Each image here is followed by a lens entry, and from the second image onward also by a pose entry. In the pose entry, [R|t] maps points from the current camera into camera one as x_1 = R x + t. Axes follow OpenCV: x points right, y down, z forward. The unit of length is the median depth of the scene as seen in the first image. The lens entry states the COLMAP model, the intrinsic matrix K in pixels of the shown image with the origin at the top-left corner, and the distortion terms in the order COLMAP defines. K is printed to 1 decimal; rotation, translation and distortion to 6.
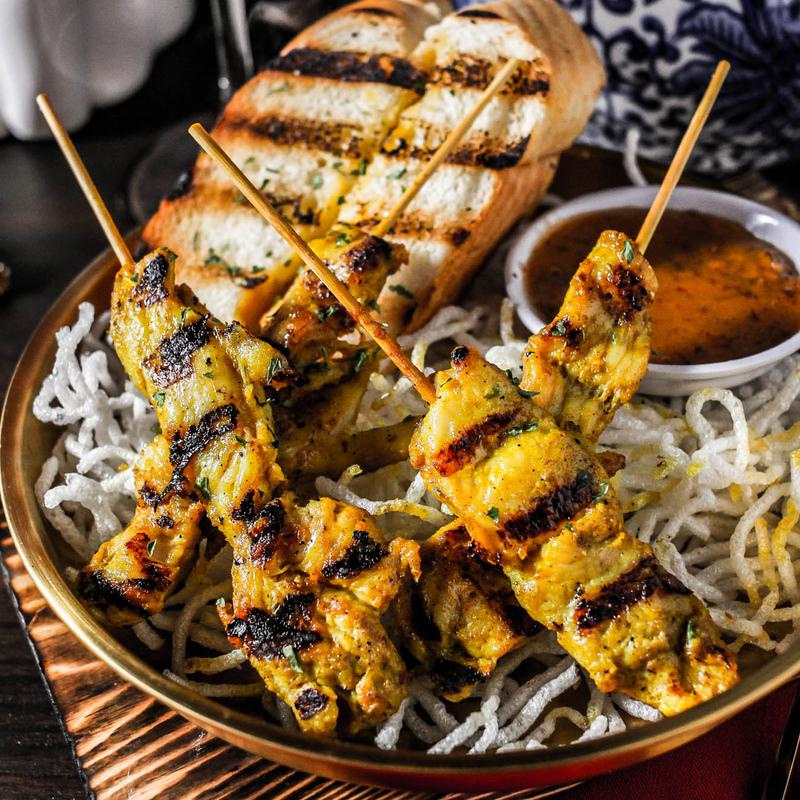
lens RADIAL K [[1415.0, 0, 400.0], [0, 1415.0, 400.0], [0, 0, 1]] dist [-0.109310, 0.020226]
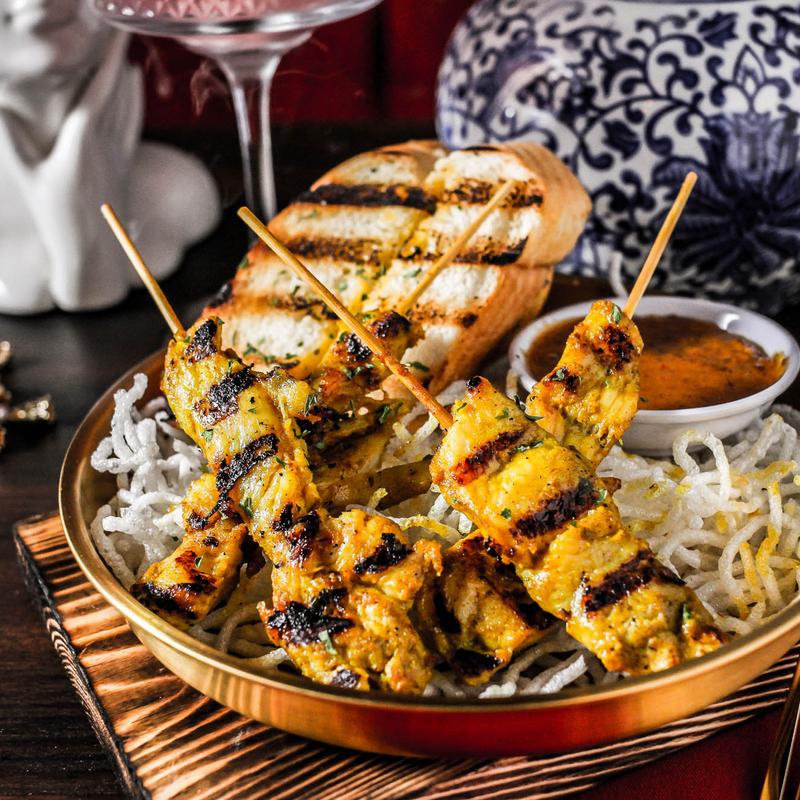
lens RADIAL K [[1415.0, 0, 400.0], [0, 1415.0, 400.0], [0, 0, 1]] dist [-0.109310, 0.020226]
pose [[0.999957, -0.005834, 0.007243, -0.023966], [0.007349, 0.972962, -0.230850, 0.229482], [-0.005701, 0.230893, 0.972962, -0.107323]]
